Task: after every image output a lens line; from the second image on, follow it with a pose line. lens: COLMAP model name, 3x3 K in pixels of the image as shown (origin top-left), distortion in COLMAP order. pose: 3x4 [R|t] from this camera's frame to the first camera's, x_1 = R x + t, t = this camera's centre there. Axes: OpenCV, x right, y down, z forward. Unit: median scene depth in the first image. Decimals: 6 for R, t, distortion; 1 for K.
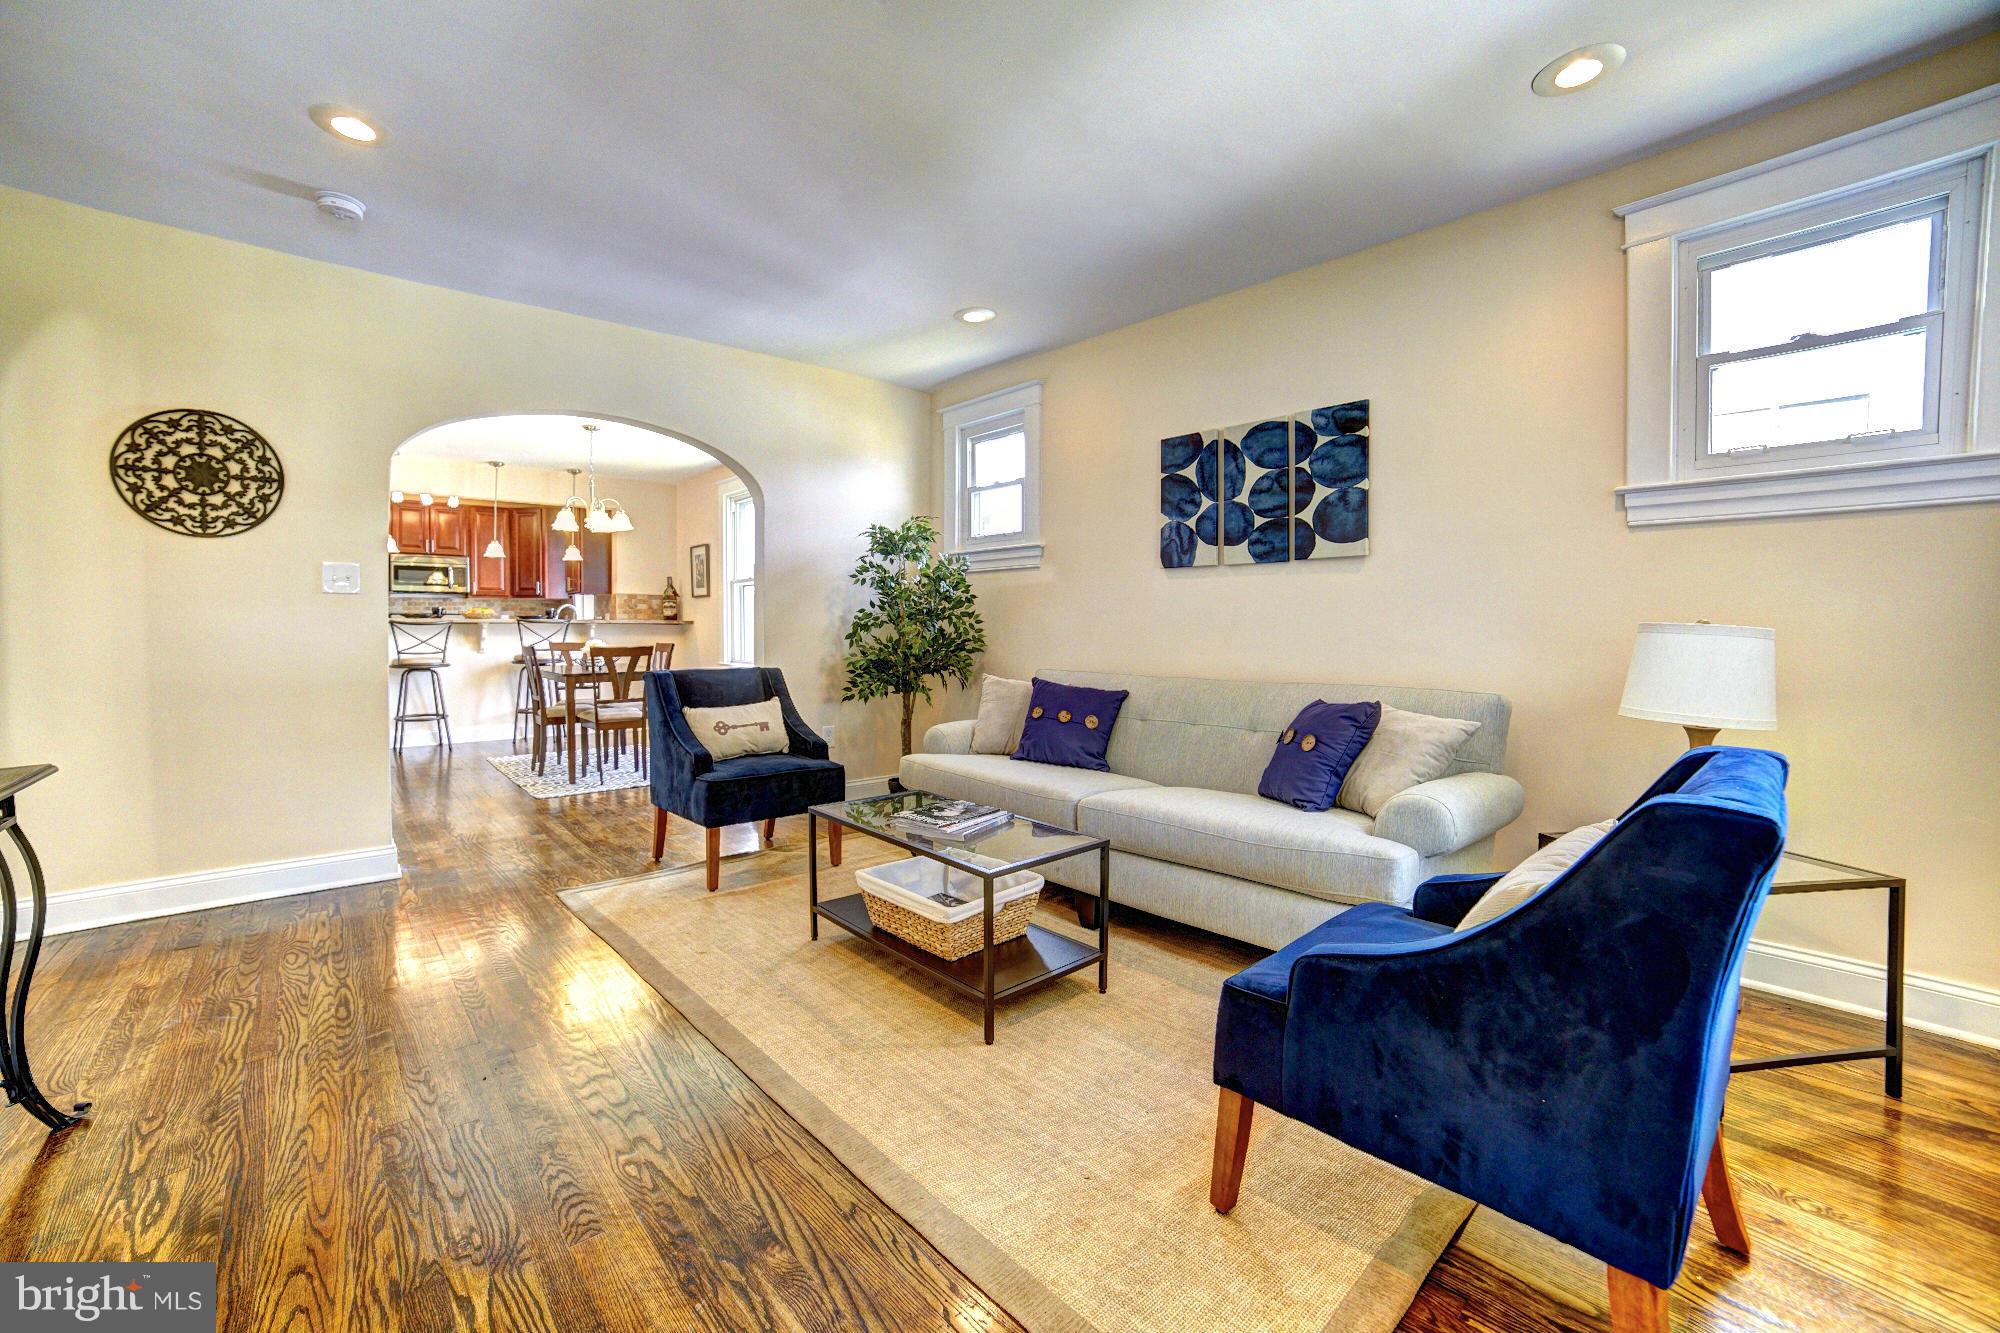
lens RADIAL K [[810.4, 0, 988.6], [0, 810.4, 650.2], [0, 0, 1]] dist [-0.103625, 0.037640]
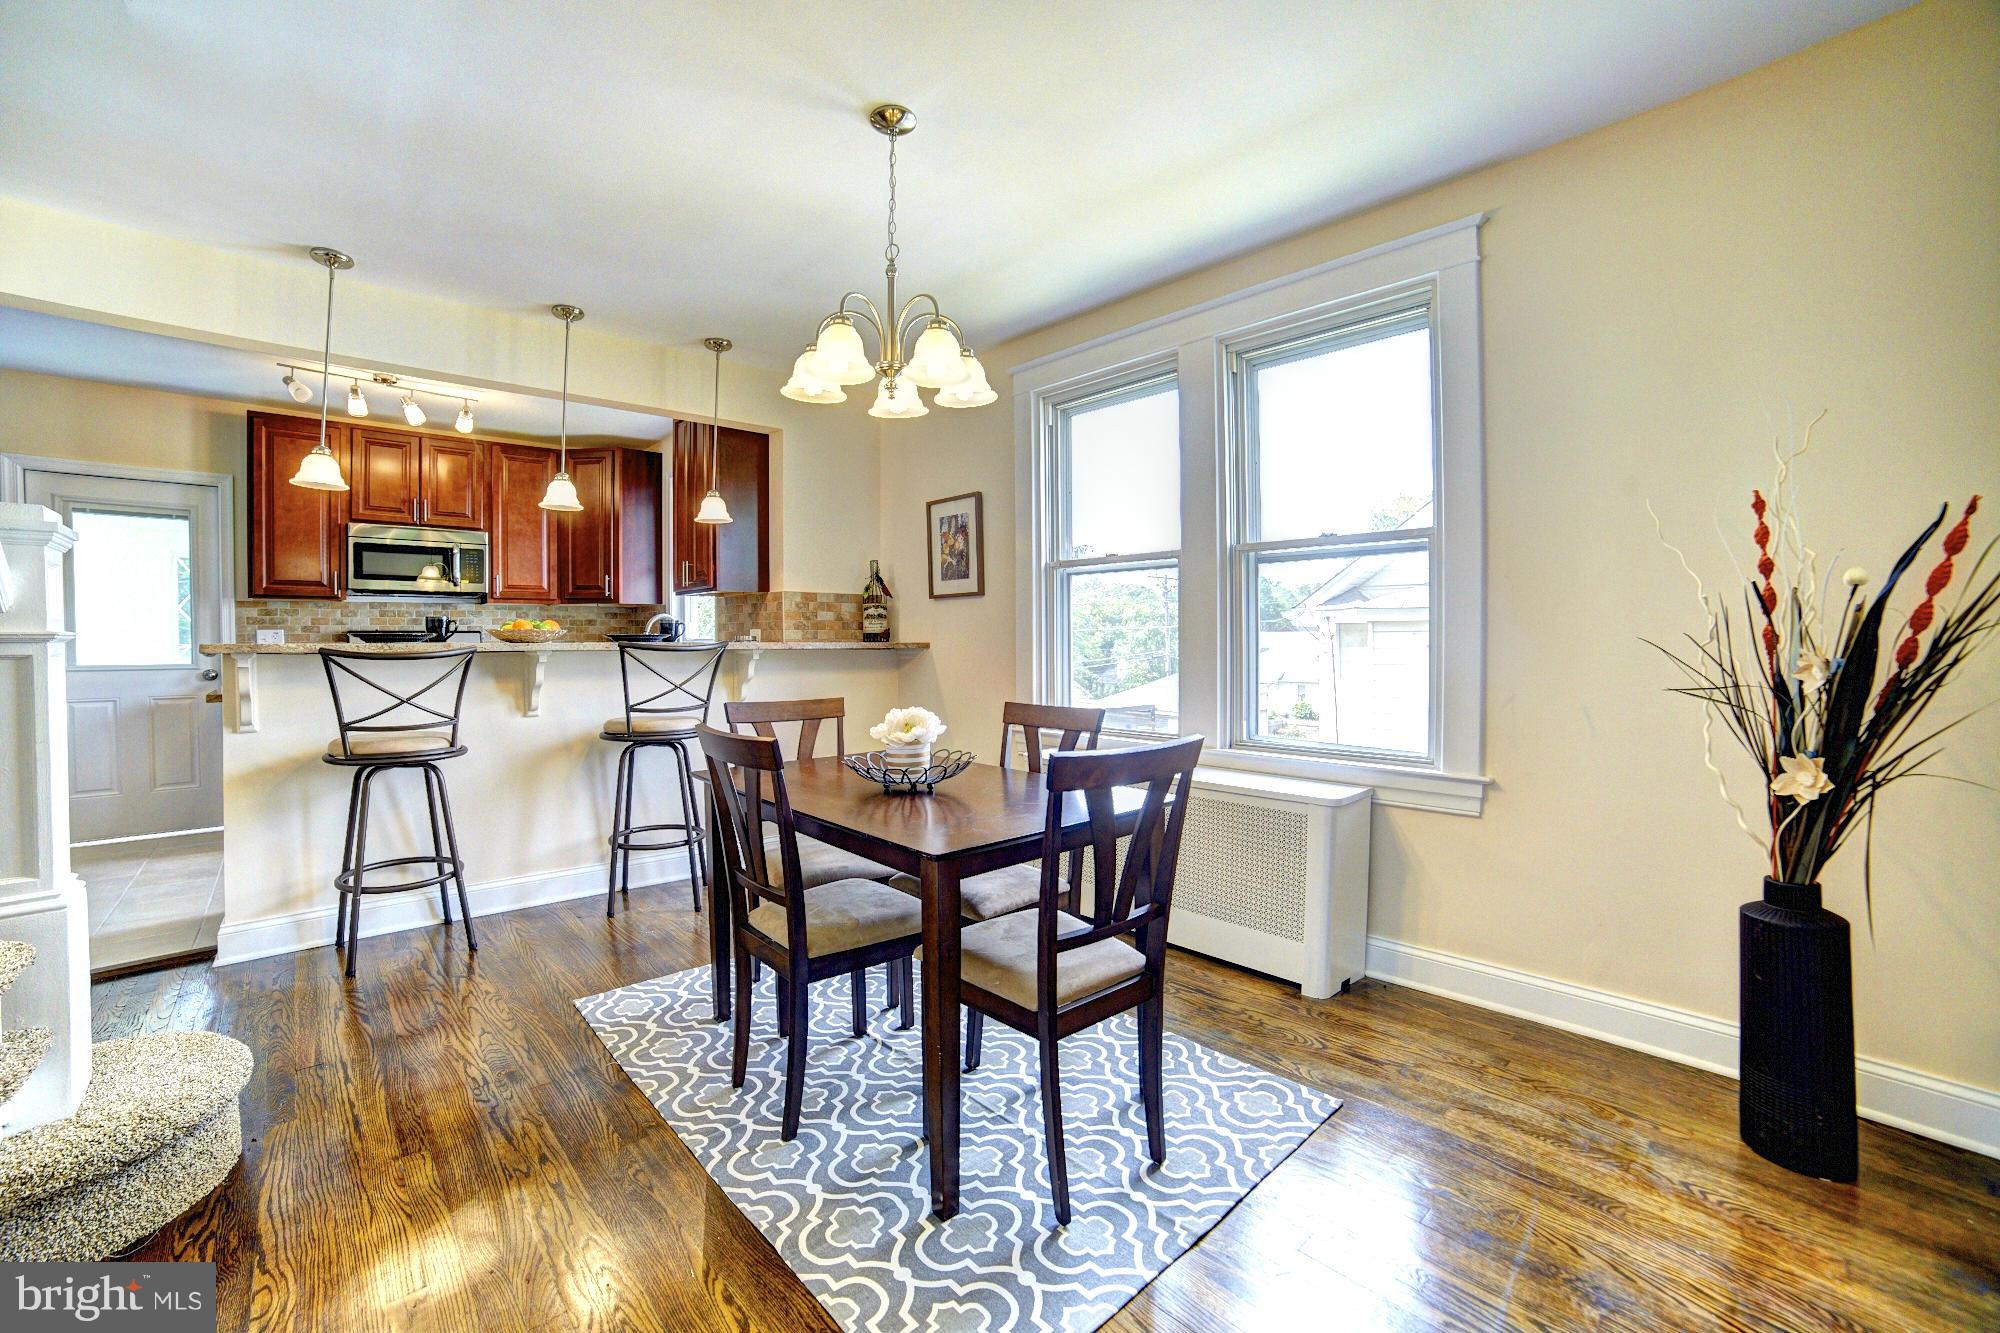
lens RADIAL K [[810.4, 0, 988.6], [0, 810.4, 650.2], [0, 0, 1]] dist [-0.103625, 0.037640]
pose [[0.999930, -0.005909, 0.010244, -0.358776], [0.006077, 0.999847, -0.016381, -0.024376], [-0.010145, 0.016442, 0.999813, 0.497096]]
